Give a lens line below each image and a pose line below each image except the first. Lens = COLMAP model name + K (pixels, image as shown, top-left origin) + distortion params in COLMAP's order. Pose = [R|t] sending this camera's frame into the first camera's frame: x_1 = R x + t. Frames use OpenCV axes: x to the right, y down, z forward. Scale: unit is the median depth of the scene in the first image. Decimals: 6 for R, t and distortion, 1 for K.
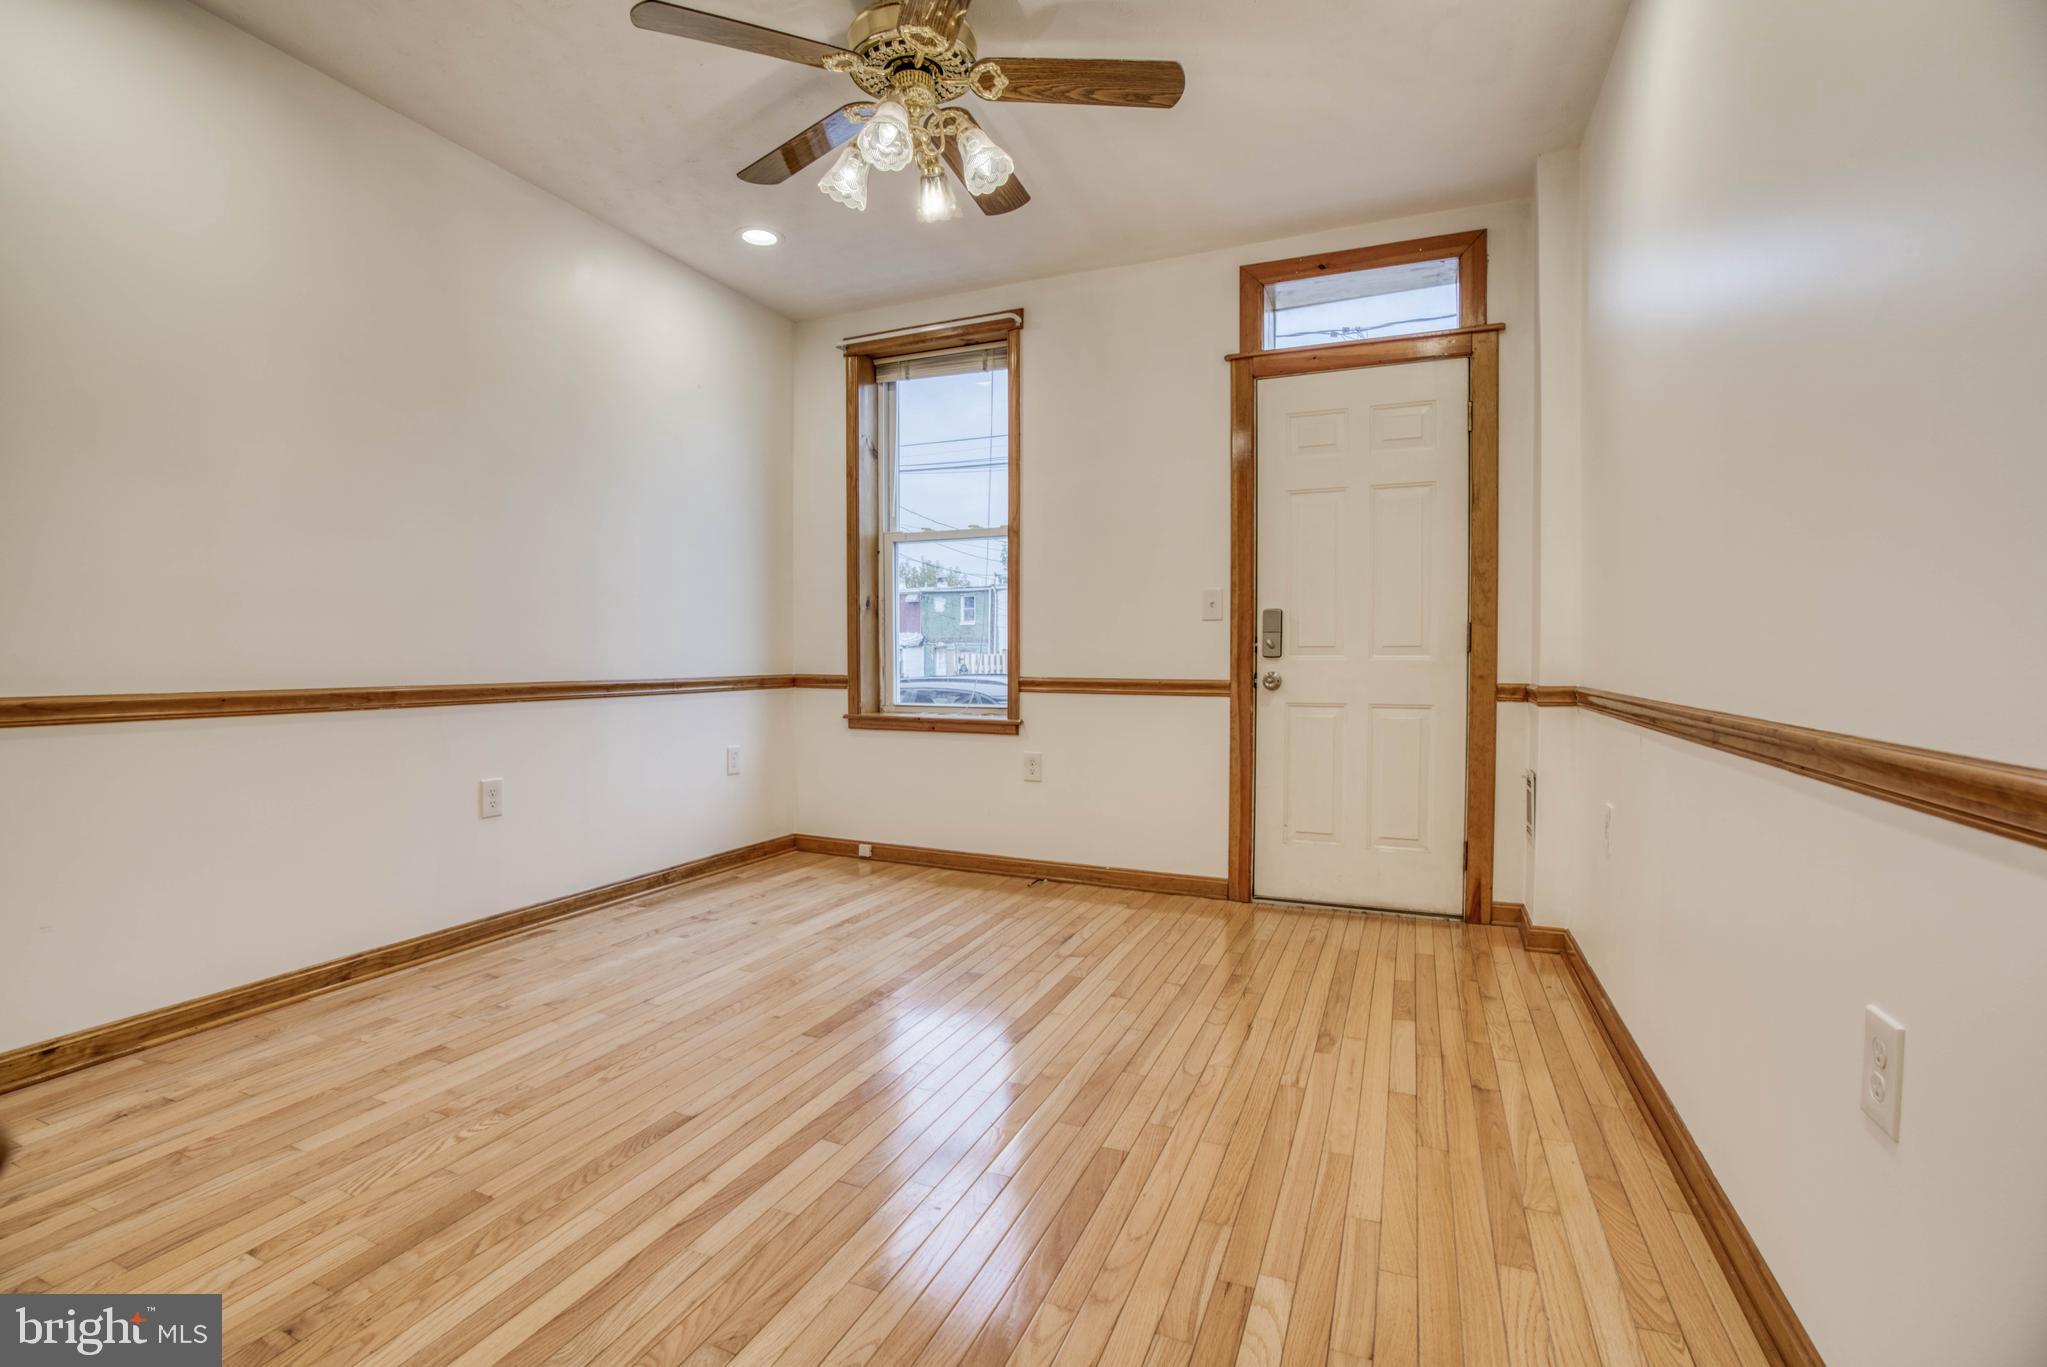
lens RADIAL K [[939.0, 0, 1001.2], [0, 939.0, 686.8], [0, 0, 1]] dist [-0.070714, 0.026035]
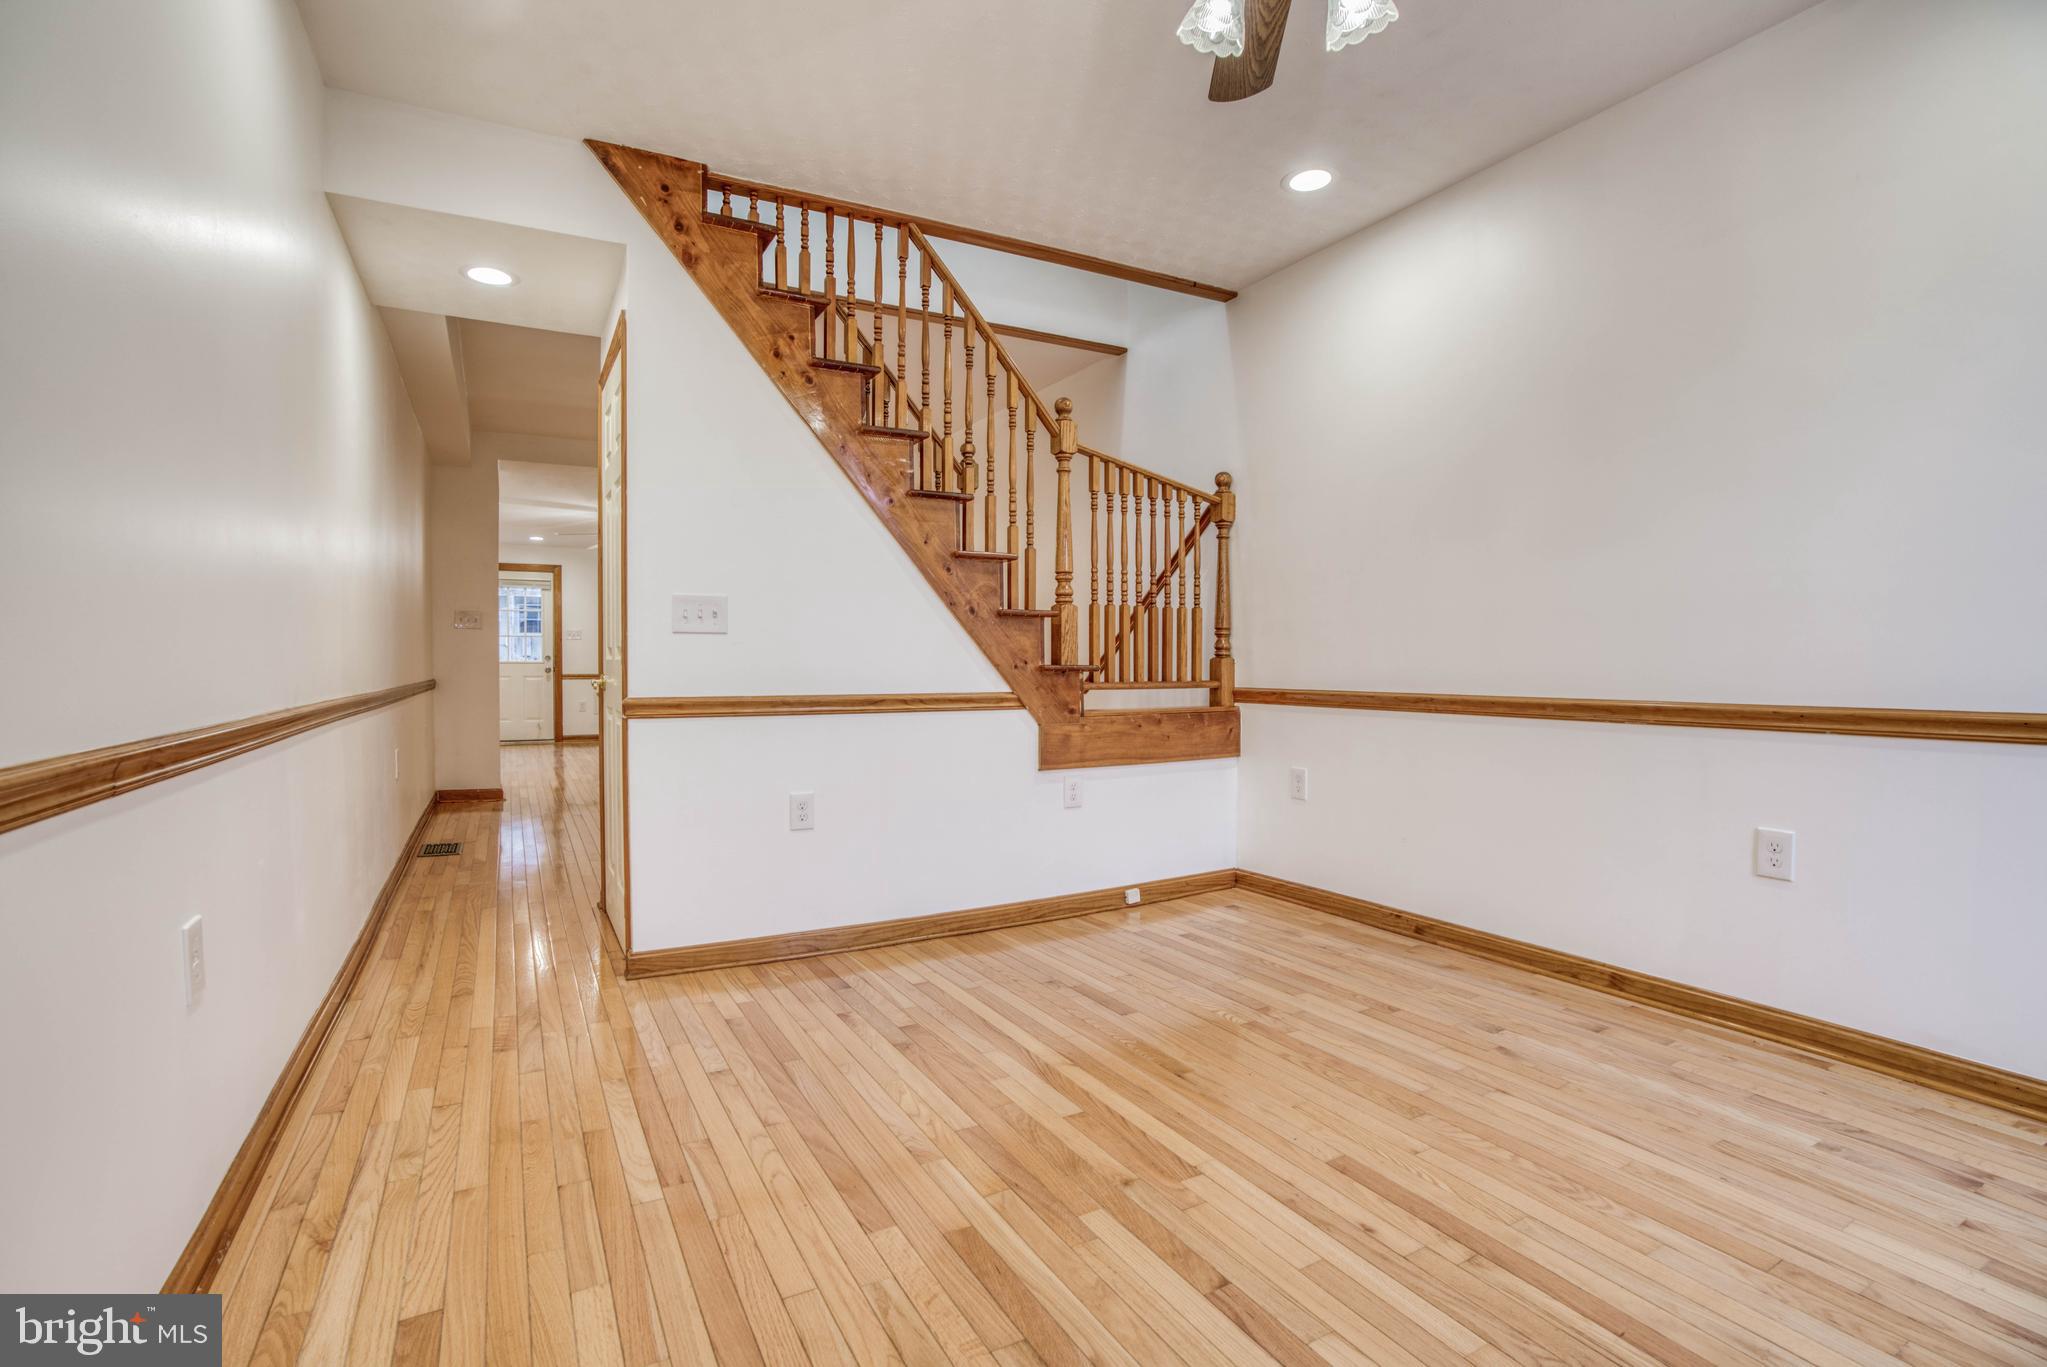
lens RADIAL K [[939.0, 0, 1001.2], [0, 939.0, 686.8], [0, 0, 1]] dist [-0.070714, 0.026035]
pose [[-0.615870, 0.015909, -0.787687, 0.565706], [-0.027366, 0.998761, 0.041569, -0.041878], [0.787372, 0.047157, -0.614672, 1.235875]]
